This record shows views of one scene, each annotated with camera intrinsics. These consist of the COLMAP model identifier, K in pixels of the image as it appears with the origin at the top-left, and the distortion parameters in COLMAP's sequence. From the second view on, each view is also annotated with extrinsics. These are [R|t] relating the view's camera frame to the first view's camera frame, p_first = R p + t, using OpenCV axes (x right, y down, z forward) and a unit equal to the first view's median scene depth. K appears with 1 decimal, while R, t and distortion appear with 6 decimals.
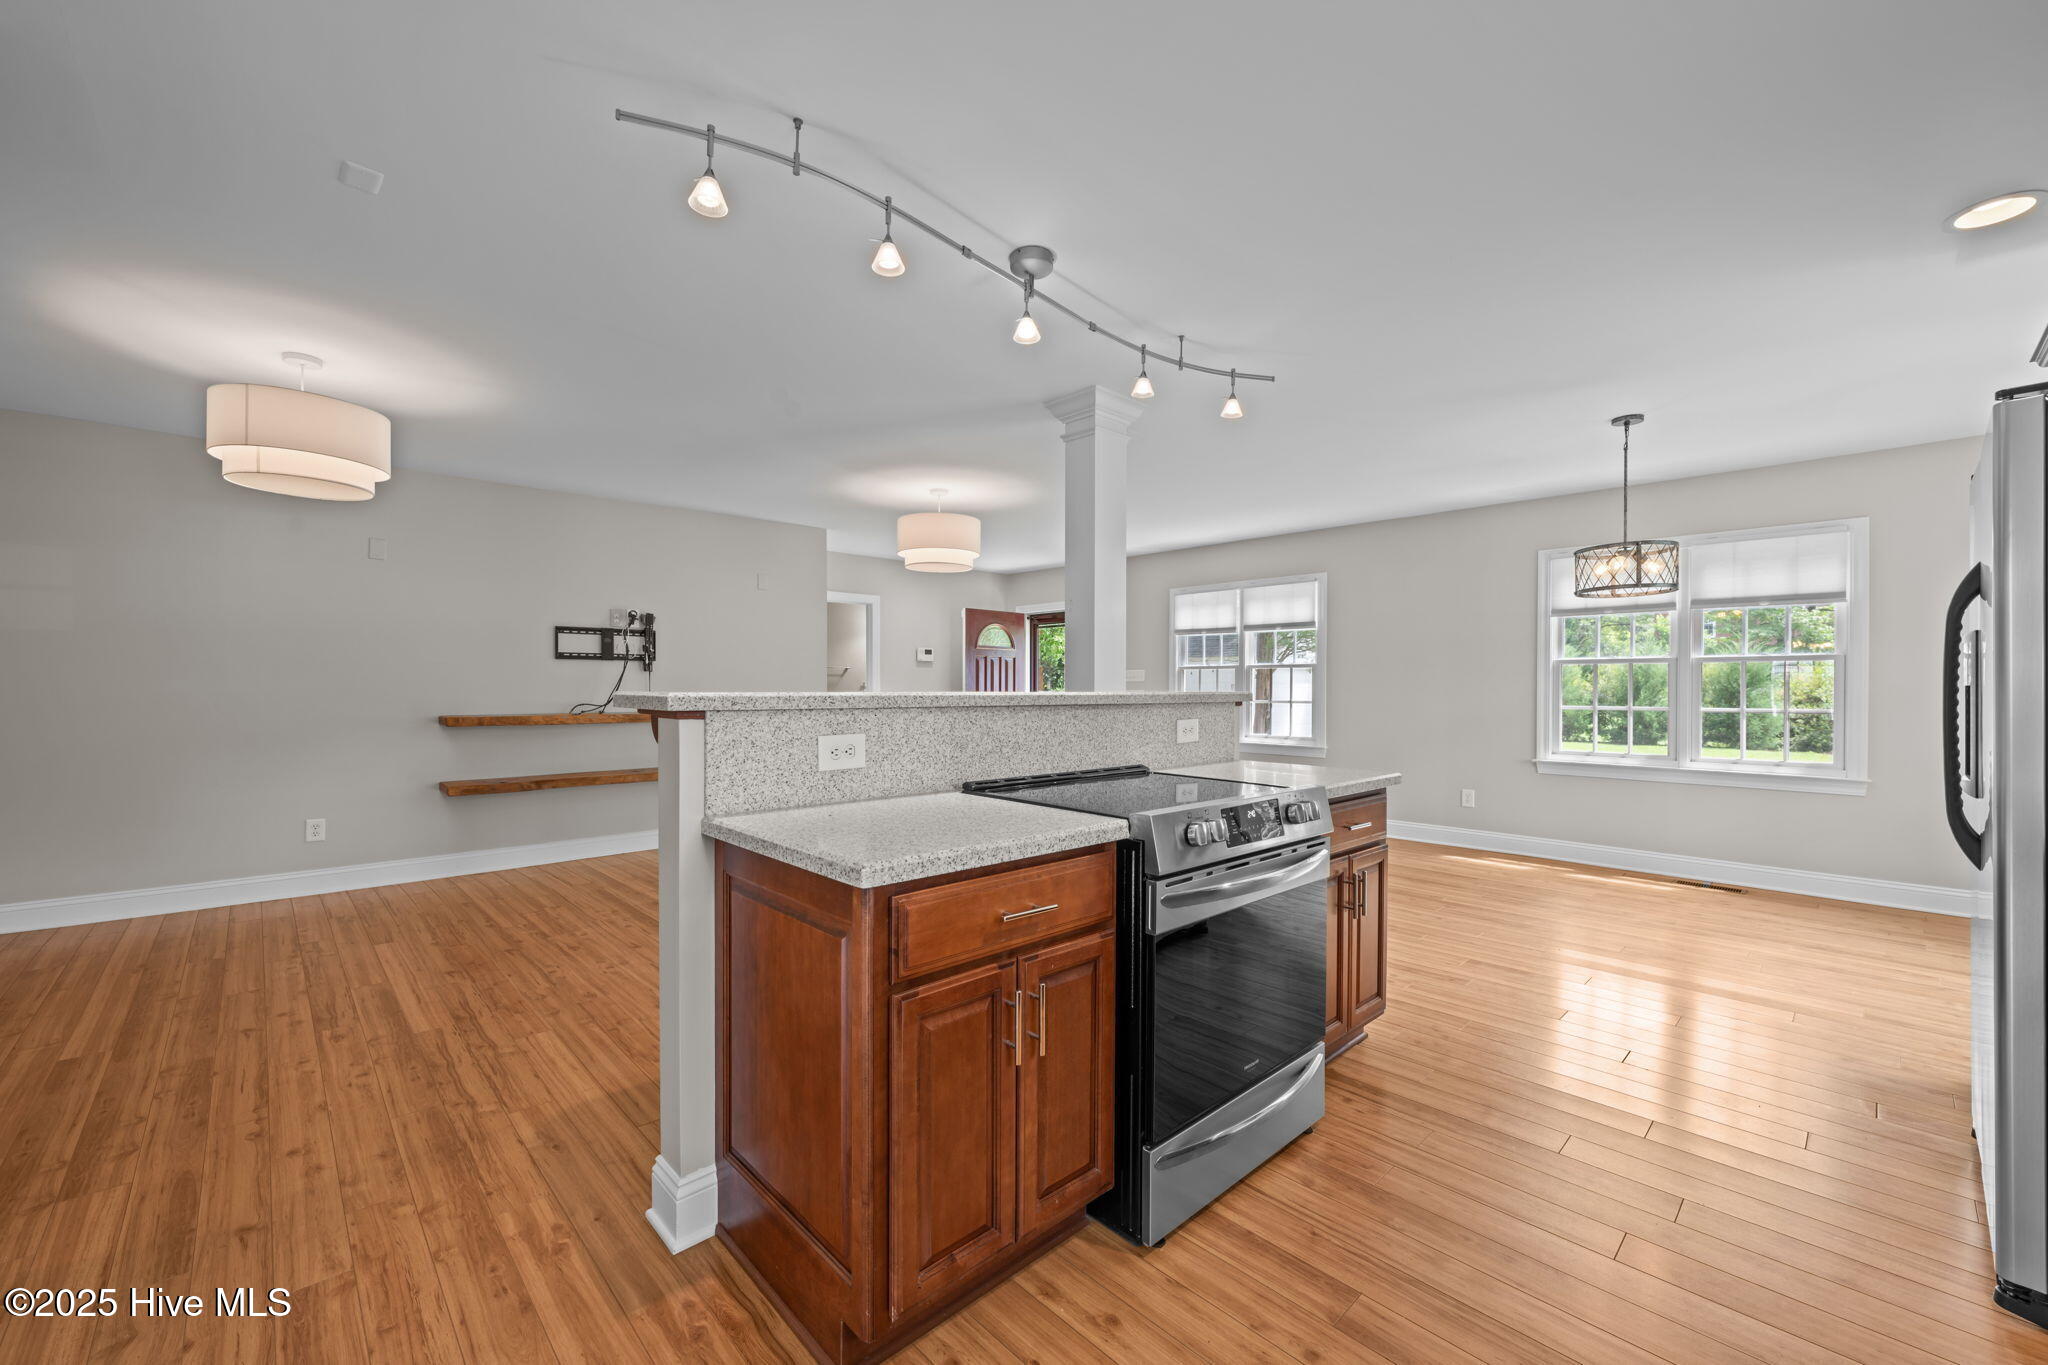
lens RADIAL K [[814.9, 0, 1010.2], [0, 814.9, 686.1], [0, 0, 1]] dist [0.007284, -0.000141]
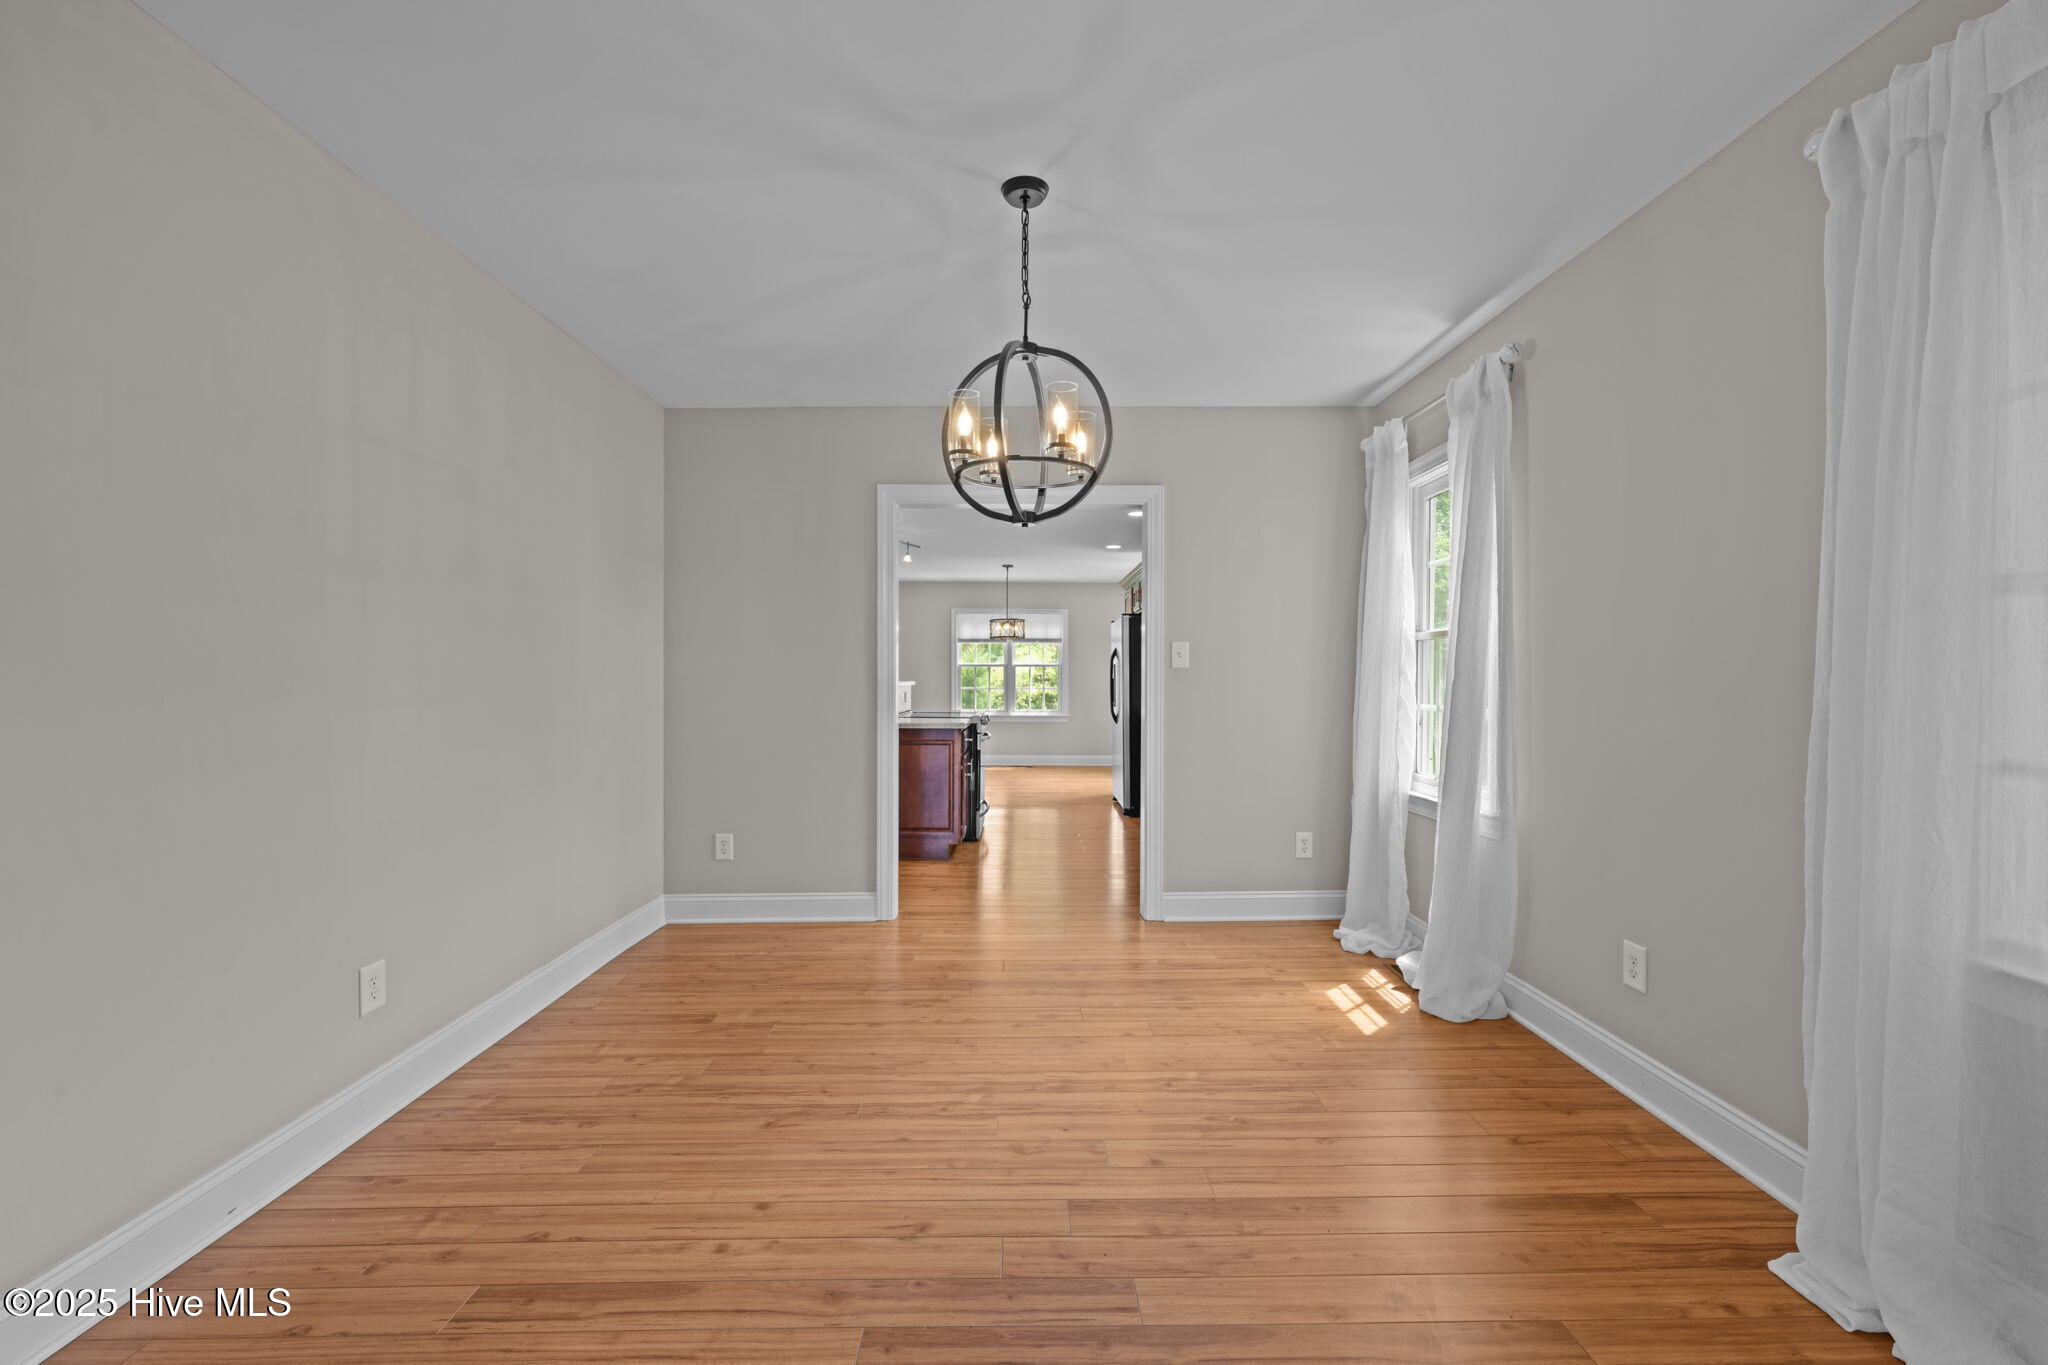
lens RADIAL K [[814.9, 0, 1024.8], [0, 814.9, 687.6], [0, 0, 1]] dist [0.007284, -0.000141]
pose [[0.671752, -0.020594, 0.740490, -1.325168], [0.011999, 0.999785, 0.016920, -0.017156], [-0.740679, -0.002481, 0.671854, -0.856708]]
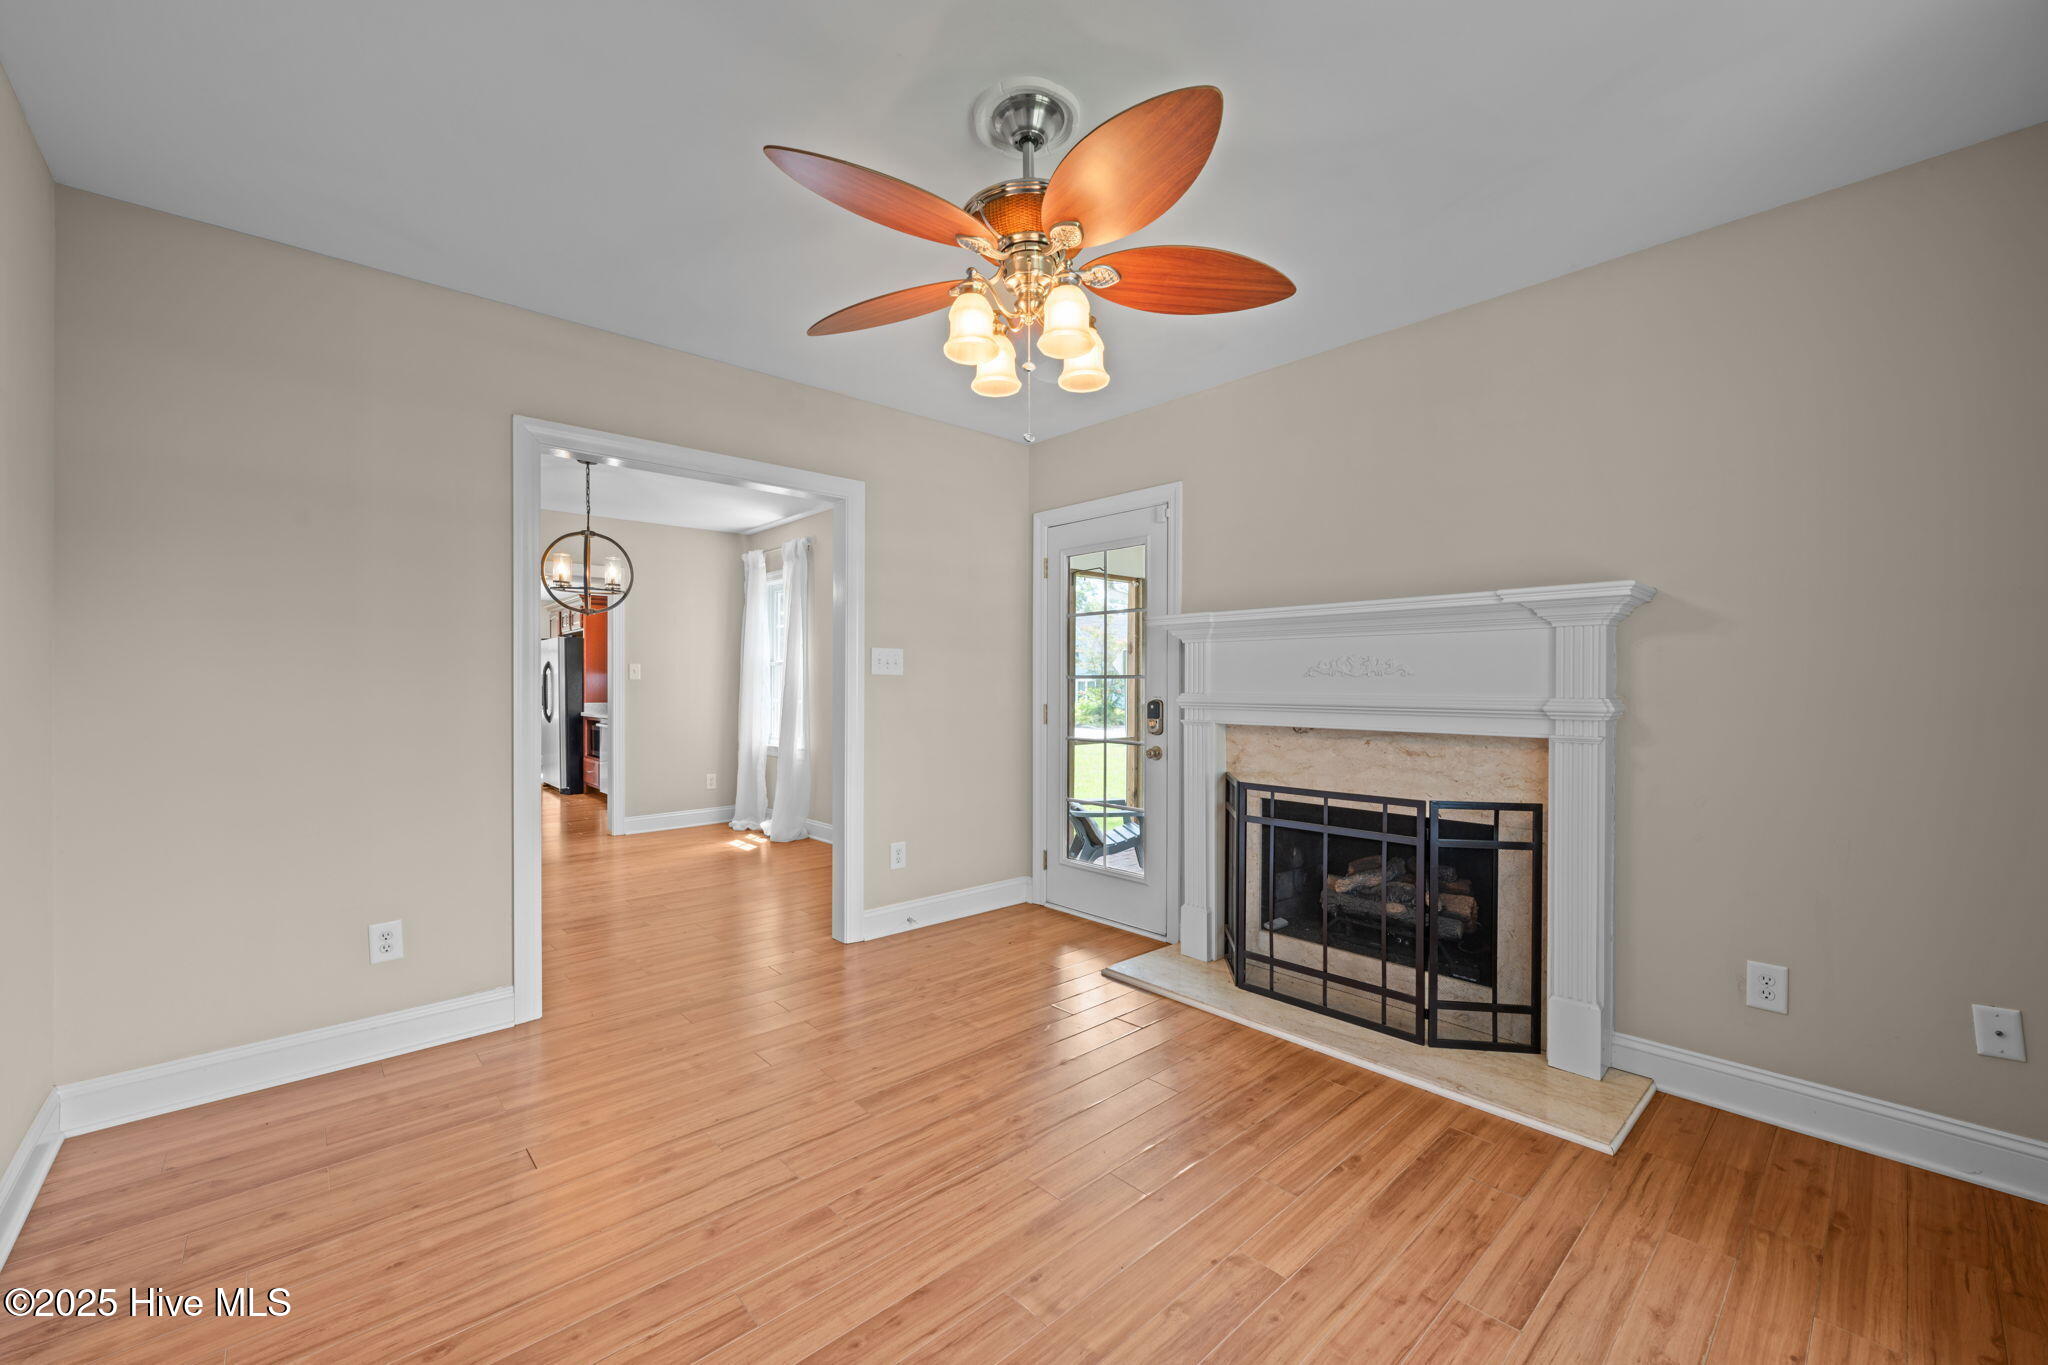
lens RADIAL K [[814.9, 0, 1016.6], [0, 814.9, 686.2], [0, 0, 1]] dist [0.007284, -0.000141]
pose [[0.018896, -0.010920, 0.999762, -2.388546], [0.007249, 0.999916, 0.010785, -0.022119], [-0.999795, 0.007044, 0.018974, -1.232993]]
